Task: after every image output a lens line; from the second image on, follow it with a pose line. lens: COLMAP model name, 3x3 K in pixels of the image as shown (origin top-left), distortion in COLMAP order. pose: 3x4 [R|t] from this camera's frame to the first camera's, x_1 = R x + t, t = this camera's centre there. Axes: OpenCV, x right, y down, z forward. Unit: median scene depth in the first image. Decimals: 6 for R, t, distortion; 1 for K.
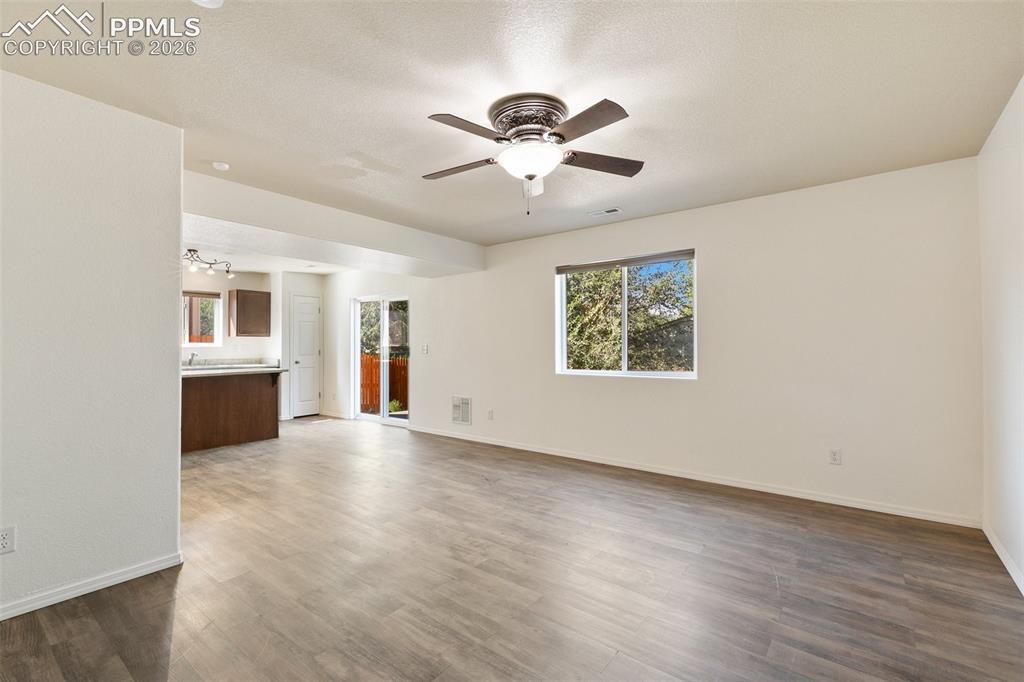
lens RADIAL K [[459.9, 0, 509.7], [0, 459.9, 339.8], [0, 0, 1]] dist [0.007958, -0.001181]
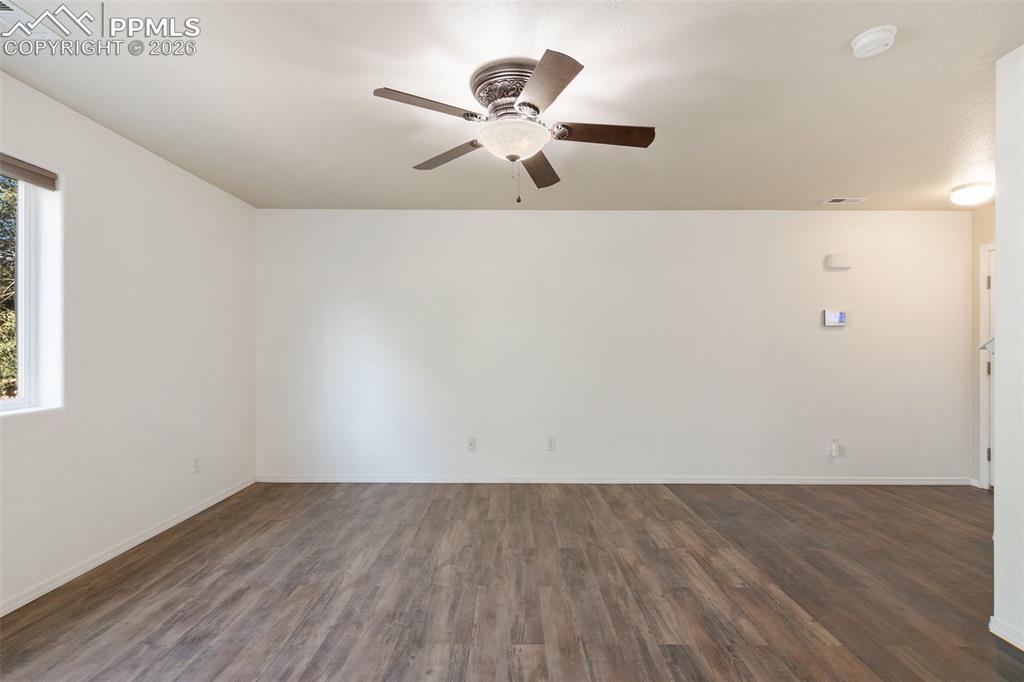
lens RADIAL K [[459.9, 0, 517.8], [0, 459.9, 344.8], [0, 0, 1]] dist [0.007958, -0.001181]
pose [[-0.627370, 0.004416, 0.778709, -0.416672], [-0.013068, 0.999783, -0.016199, 0.012342], [-0.778612, -0.020339, -0.627176, 0.992873]]
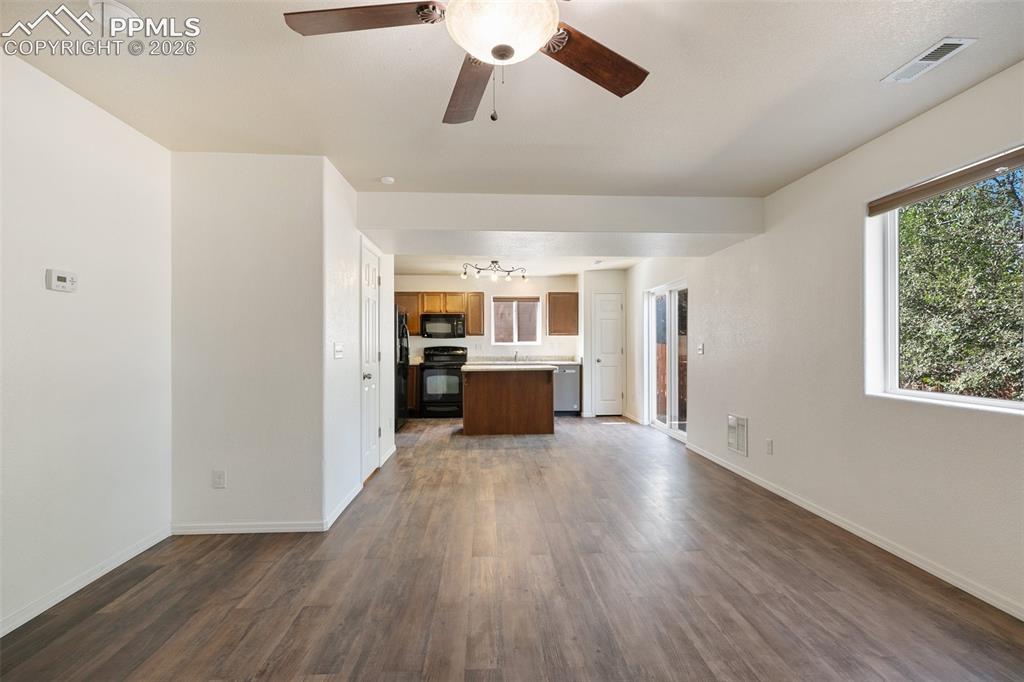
lens RADIAL K [[459.9, 0, 507.6], [0, 459.9, 345.0], [0, 0, 1]] dist [0.007958, -0.001181]
pose [[0.656567, 0.001415, -0.754267, 0.313591], [0.010251, 0.999889, 0.010800, 0.004486], [0.754198, -0.014823, 0.656480, 0.398005]]
